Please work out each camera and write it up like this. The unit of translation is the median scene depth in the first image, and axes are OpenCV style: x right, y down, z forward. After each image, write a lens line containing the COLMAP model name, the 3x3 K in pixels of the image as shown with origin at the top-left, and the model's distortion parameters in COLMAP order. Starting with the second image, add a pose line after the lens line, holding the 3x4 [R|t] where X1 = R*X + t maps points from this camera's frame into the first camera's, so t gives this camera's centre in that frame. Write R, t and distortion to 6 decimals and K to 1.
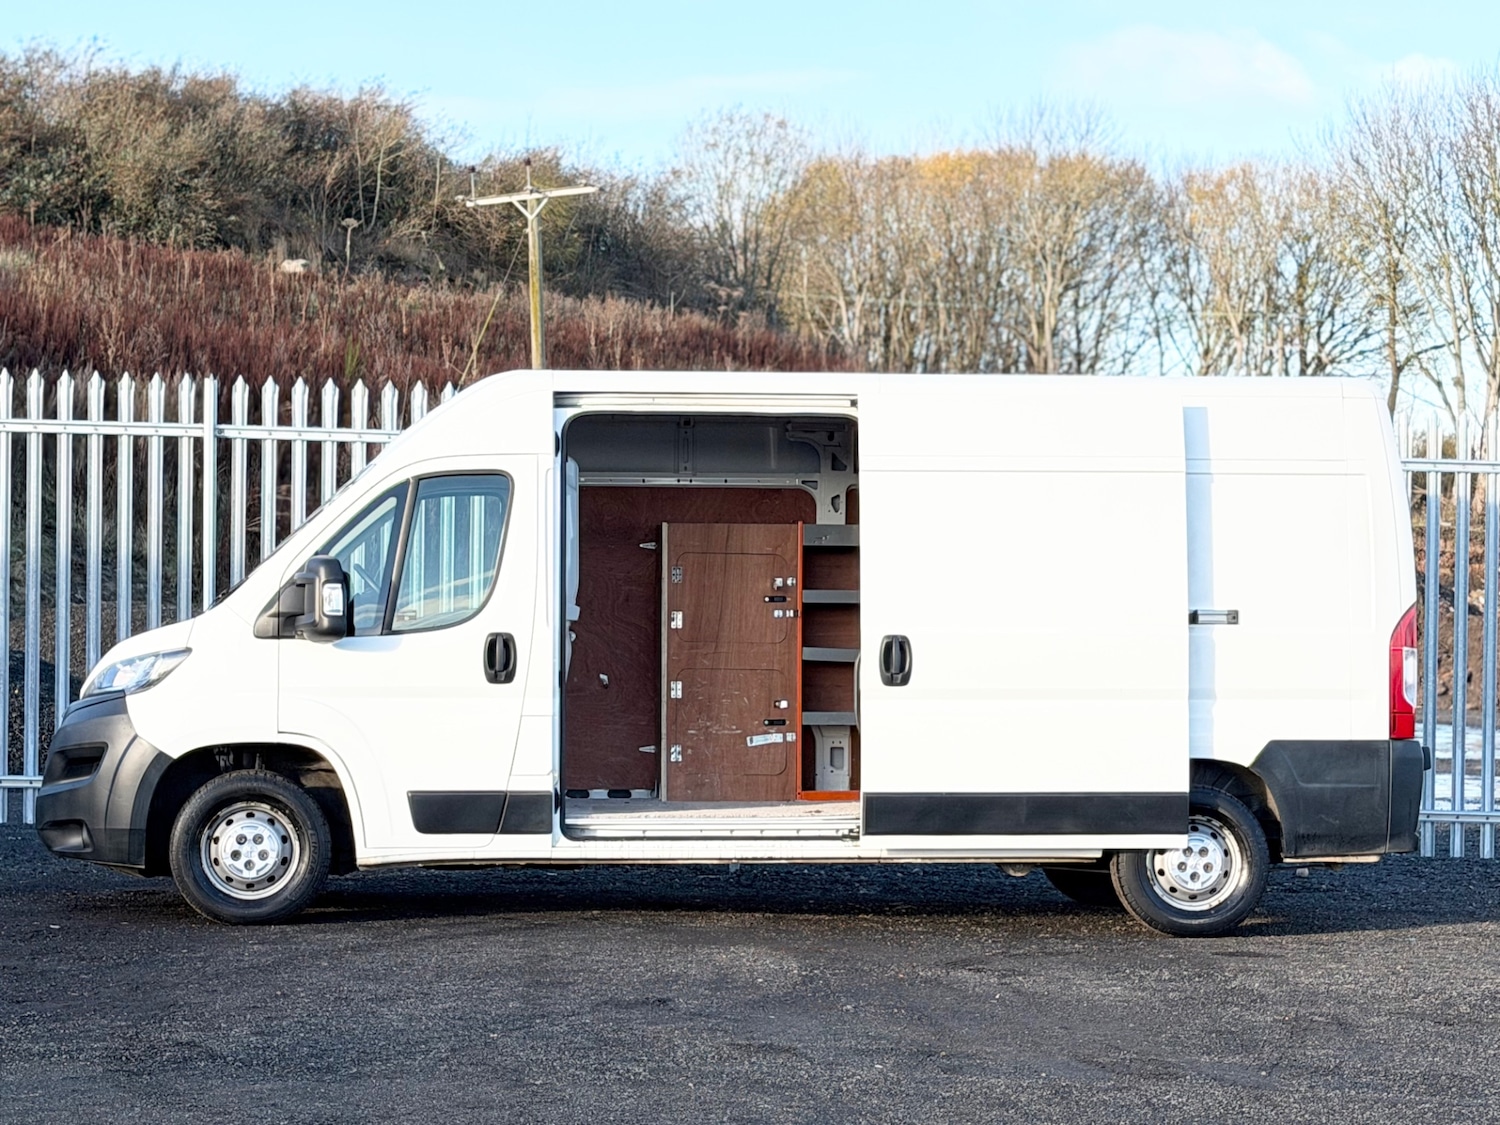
lens RADIAL K [[3295.4, 0, 747.4], [0, 3295.4, 586.9], [0, 0, 1]] dist [0.131696, 0.324808]
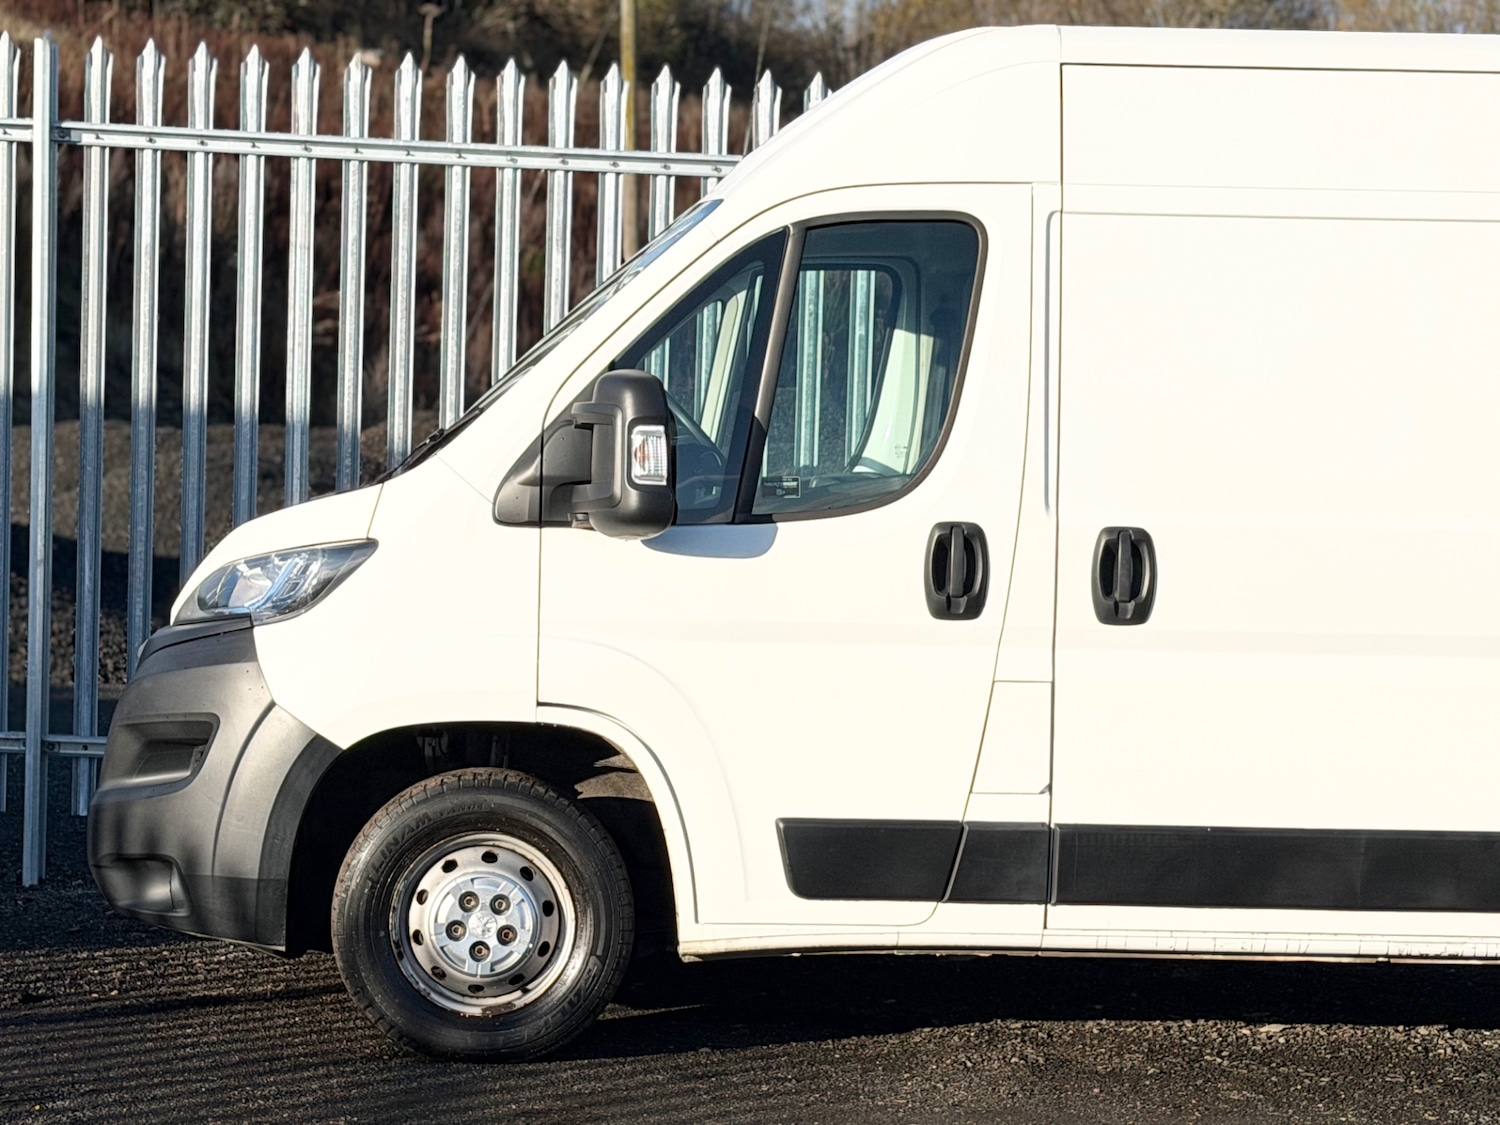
lens RADIAL K [[3295.4, 0, 747.4], [0, 3295.4, 586.9], [0, 0, 1]] dist [0.131696, 0.324808]
pose [[0.999704, 0.020669, -0.012866, -0.101263], [-0.019988, 0.998499, 0.051001, -0.002235], [0.013901, -0.050729, 0.998616, 0.468081]]
